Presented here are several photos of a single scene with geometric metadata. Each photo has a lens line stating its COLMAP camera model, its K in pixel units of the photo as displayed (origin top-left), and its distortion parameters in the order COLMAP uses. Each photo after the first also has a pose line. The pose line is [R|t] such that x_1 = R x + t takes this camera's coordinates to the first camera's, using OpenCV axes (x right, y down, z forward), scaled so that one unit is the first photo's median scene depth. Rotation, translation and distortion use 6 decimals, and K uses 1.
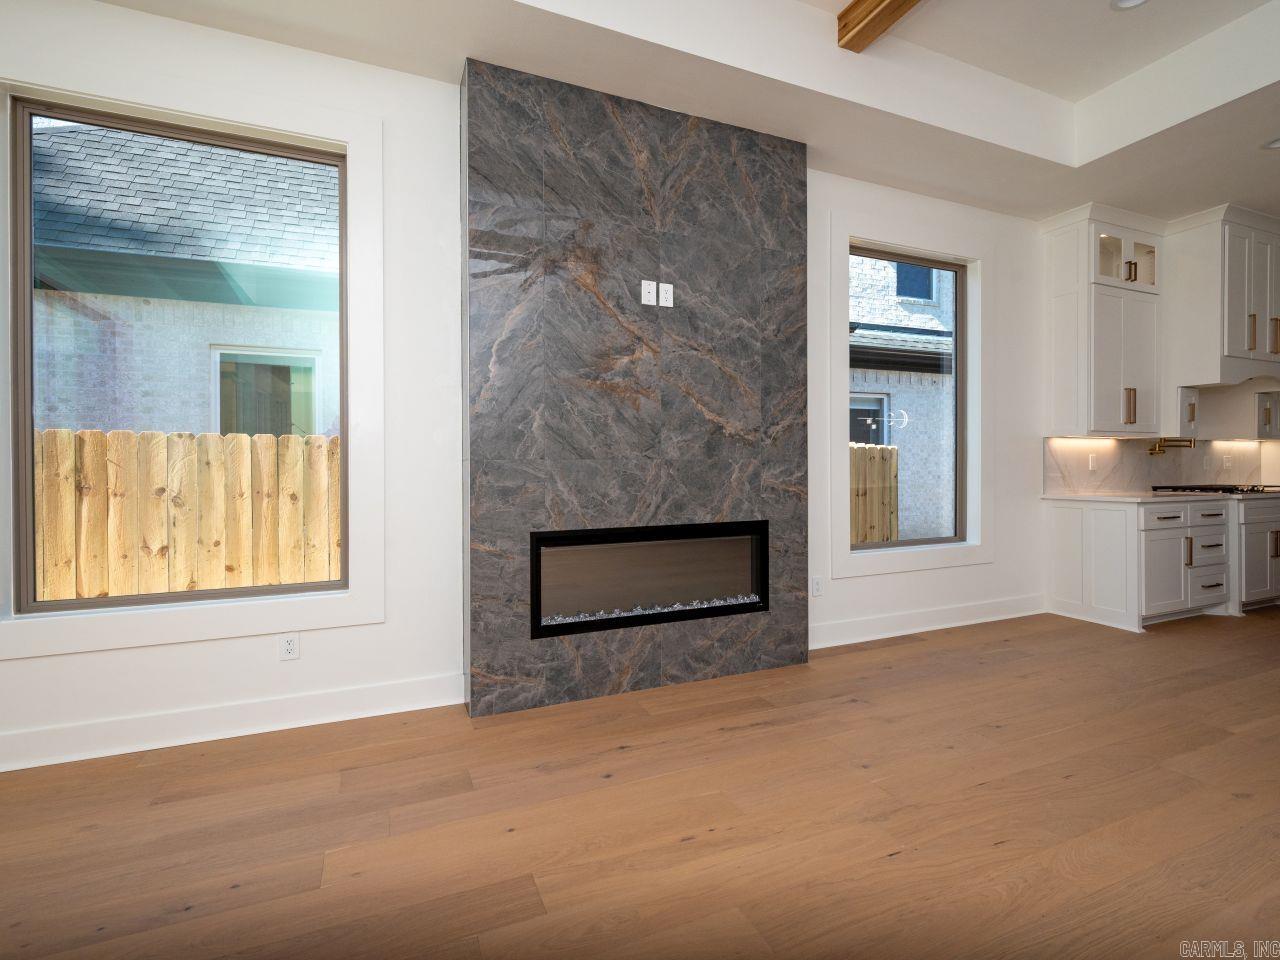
lens RADIAL K [[532.4, 0, 597.3], [0, 532.4, 468.8], [0, 0, 1]] dist [0.002599, -0.004948]
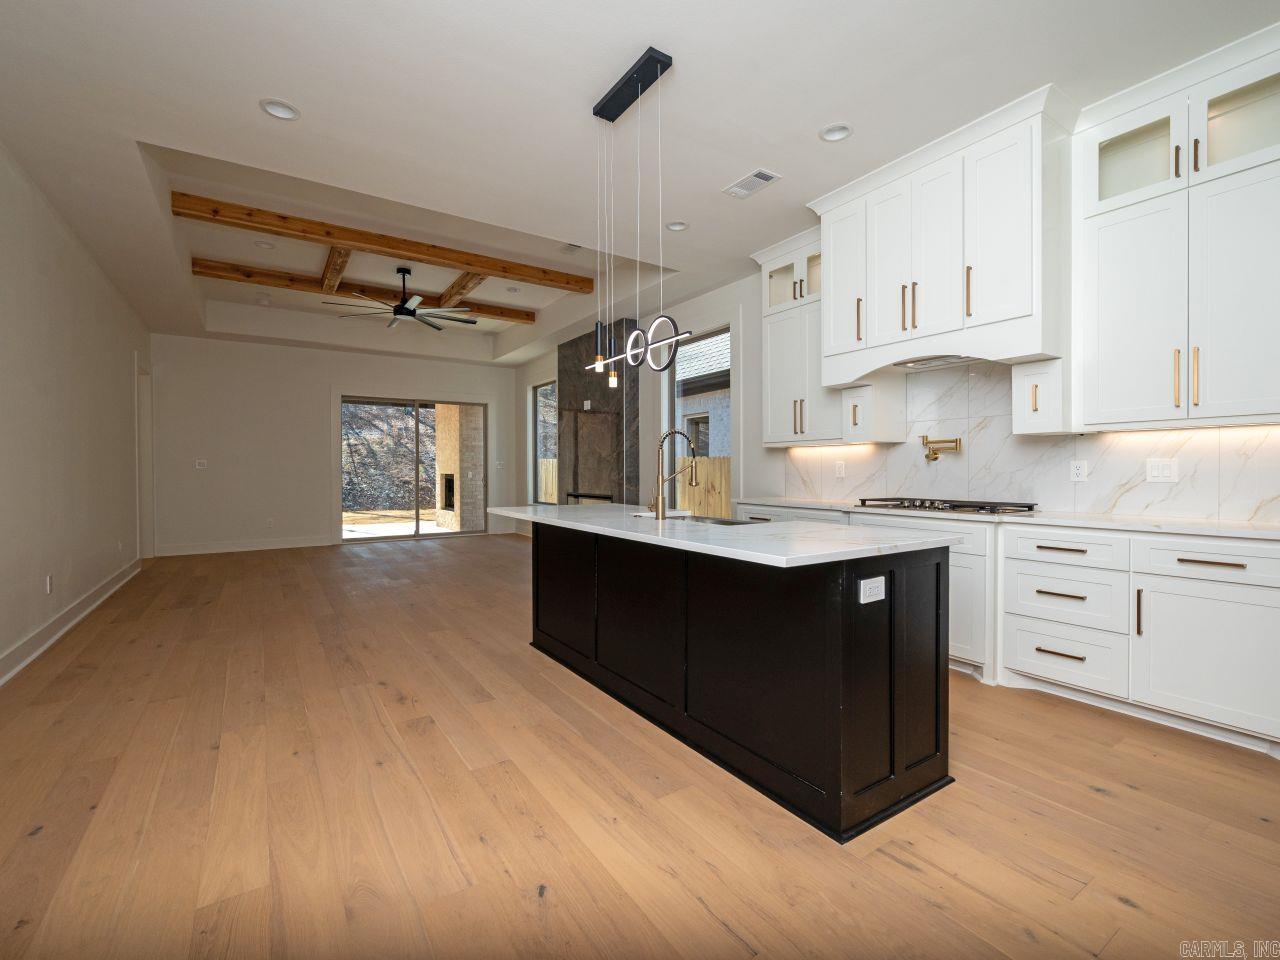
lens RADIAL K [[593.9, 0, 680.4], [0, 593.9, 476.2], [0, 0, 1]] dist [0.013316, -0.000343]
pose [[0.266341, 0.014360, -0.963772, 2.941913], [-0.004391, 0.999897, 0.013685, -0.019984], [0.963869, 0.000587, 0.266377, 0.639867]]
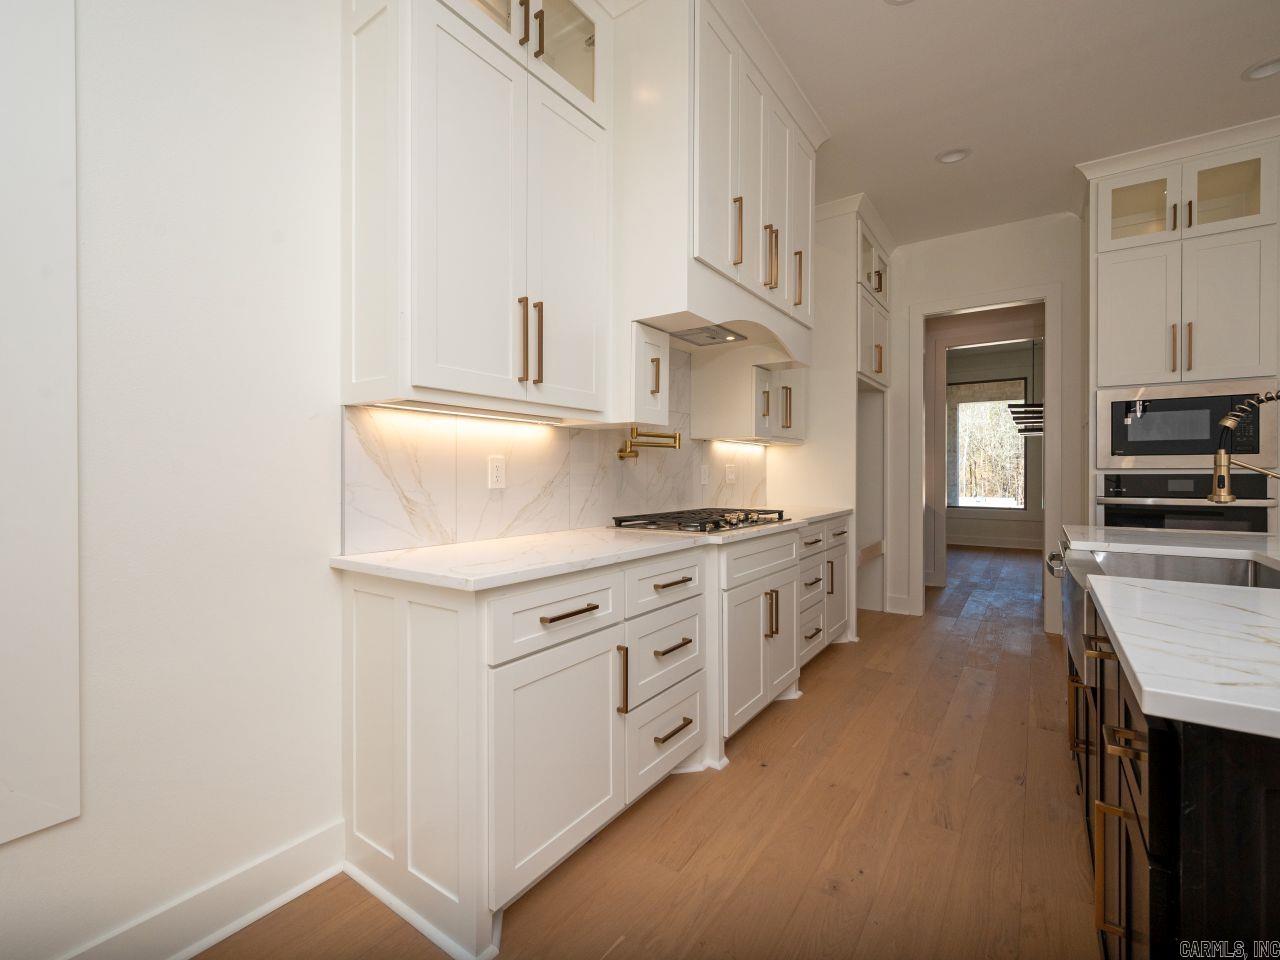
lens RADIAL K [[582.6, 0, 605.9], [0, 582.6, 476.8], [0, 0, 1]] dist [0.001787, 0.000693]
pose [[0.834243, 0.001109, 0.551396, 1.121686], [0.001261, 0.999992, -0.003919, -0.010285], [-0.551395, 0.003965, 0.834235, 0.810912]]
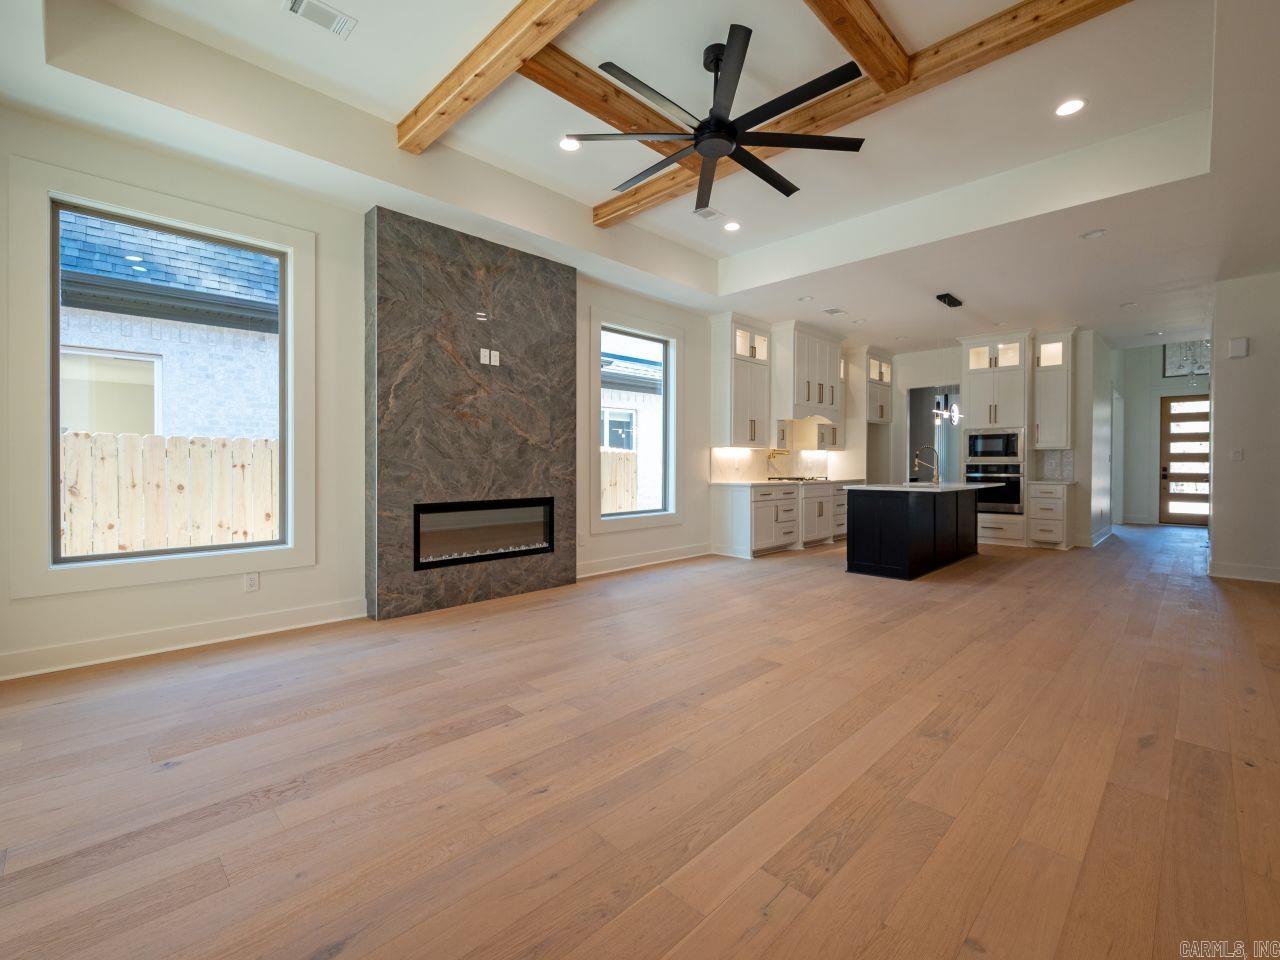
lens RADIAL K [[573.1, 0, 602.4], [0, 573.1, 469.5], [0, 0, 1]] dist [-0.000630, -0.000024]
pose [[0.915091, 0.002574, 0.403240, -0.266252], [-0.003782, 0.999990, 0.002200, 0.007918], [-0.403230, -0.003538, 0.915092, -0.708974]]
